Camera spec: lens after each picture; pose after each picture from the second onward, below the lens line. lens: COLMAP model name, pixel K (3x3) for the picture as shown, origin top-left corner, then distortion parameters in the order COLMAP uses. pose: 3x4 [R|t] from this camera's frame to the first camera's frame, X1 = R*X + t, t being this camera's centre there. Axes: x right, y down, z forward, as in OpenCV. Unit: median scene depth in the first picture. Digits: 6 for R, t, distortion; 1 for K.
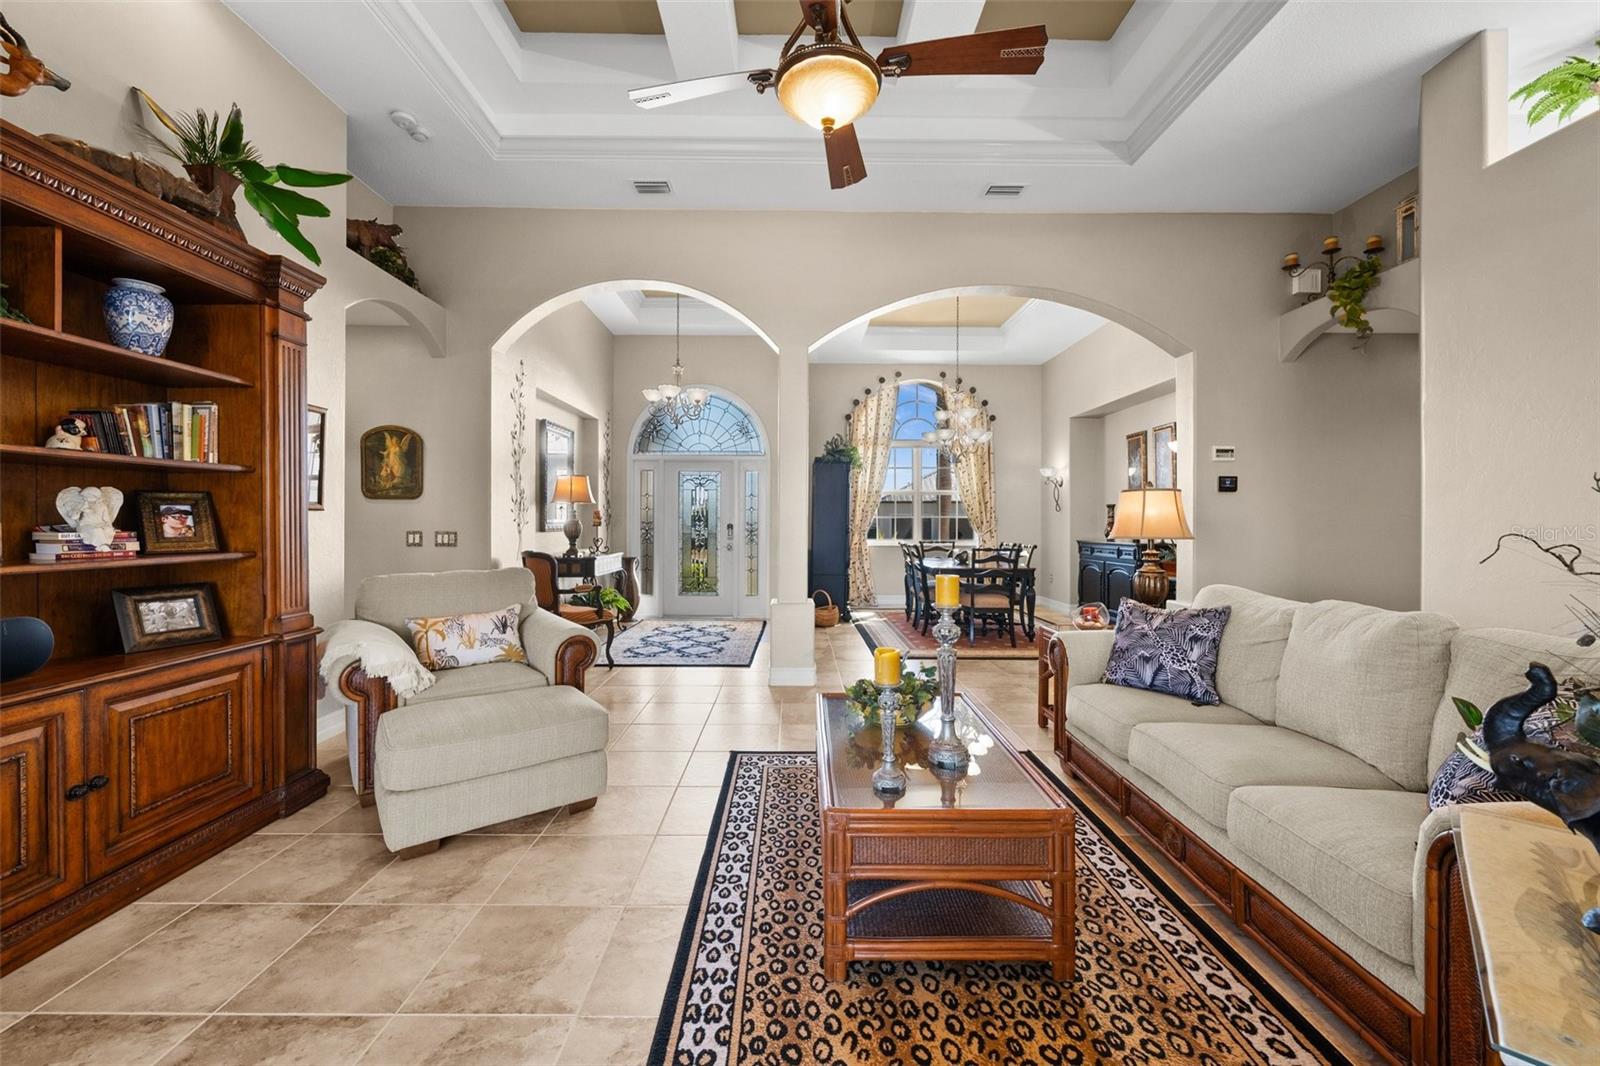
lens RADIAL K [[632.8, 0, 798.5], [0, 632.8, 528.7], [0, 0, 1]] dist [-0.001341, -0.000009]
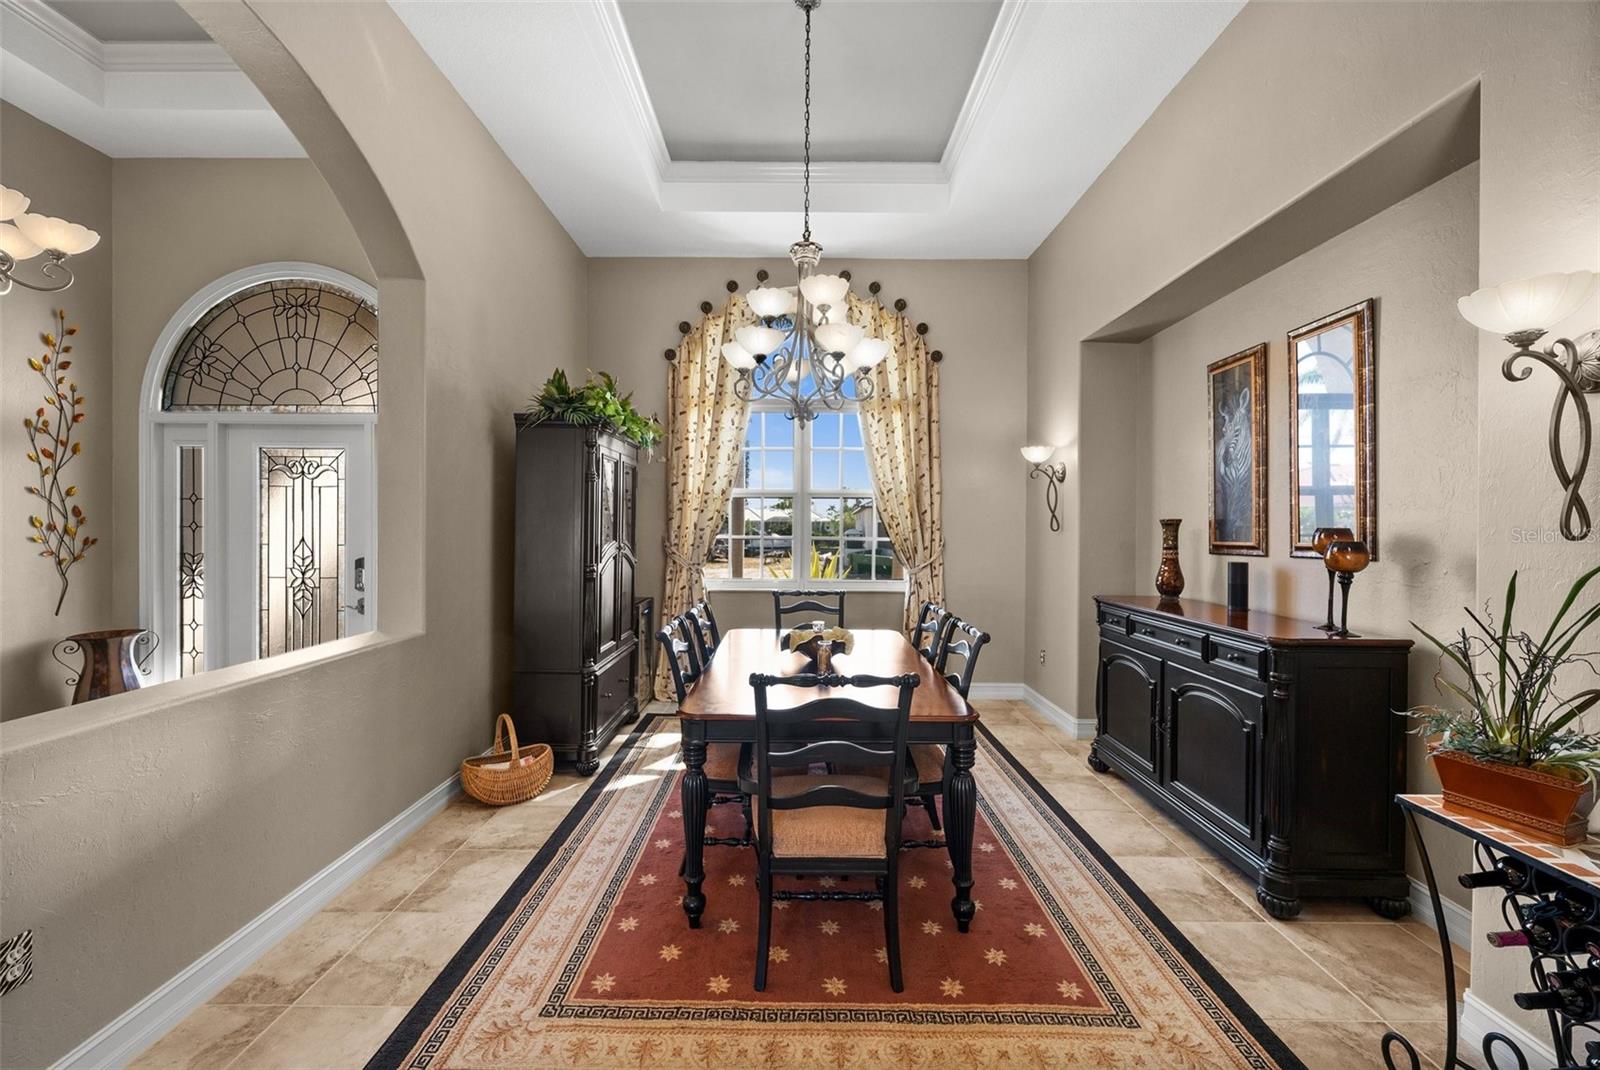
lens RADIAL K [[635.2, 0, 797.3], [0, 635.2, 538.8], [0, 0, 1]] dist [0.000569, 0.000067]
pose [[0.999922, 0.004184, -0.011808, 0.213788], [-0.004102, 0.999967, 0.006995, -0.024485], [0.011837, -0.006946, 0.999906, 0.498440]]
